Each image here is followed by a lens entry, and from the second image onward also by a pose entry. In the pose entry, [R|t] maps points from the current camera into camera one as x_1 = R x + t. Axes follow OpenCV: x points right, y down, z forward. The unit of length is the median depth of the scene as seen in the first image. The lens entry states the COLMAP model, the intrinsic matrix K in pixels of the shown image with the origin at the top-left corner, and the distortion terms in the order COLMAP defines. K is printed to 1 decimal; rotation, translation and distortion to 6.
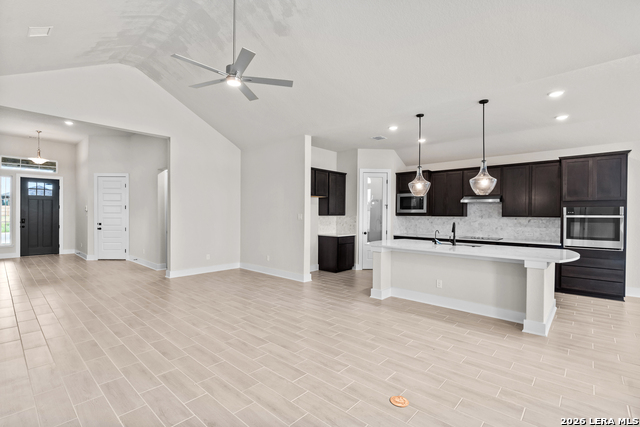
lens RADIAL K [[299.1, 0, 317.5], [0, 299.1, 217.7], [0, 0, 1]] dist [-0.003651, 0.000502]
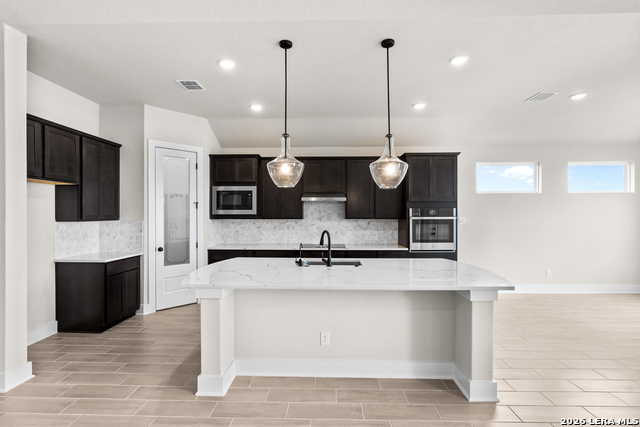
lens RADIAL K [[298.9, 0, 319.4], [0, 298.9, 215.9], [0, 0, 1]] dist [-0.004217, -0.000066]
pose [[0.757035, -0.010080, 0.653296, 0.013460], [0.013010, 0.999915, 0.000353, -0.012083], [-0.653244, 0.008232, 0.757102, 0.379945]]
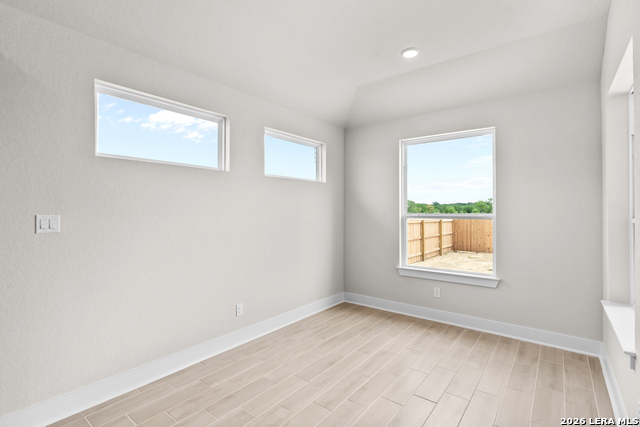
lens RADIAL K [[300.1, 0, 317.7], [0, 300.1, 208.9], [0, 0, 1]] dist [-0.004761, 0.000271]
pose [[-0.066017, 0.001144, 0.997818, 0.522616], [0.008744, 0.999962, -0.000568, -0.006745], [-0.997780, 0.008687, -0.066024, 0.491805]]
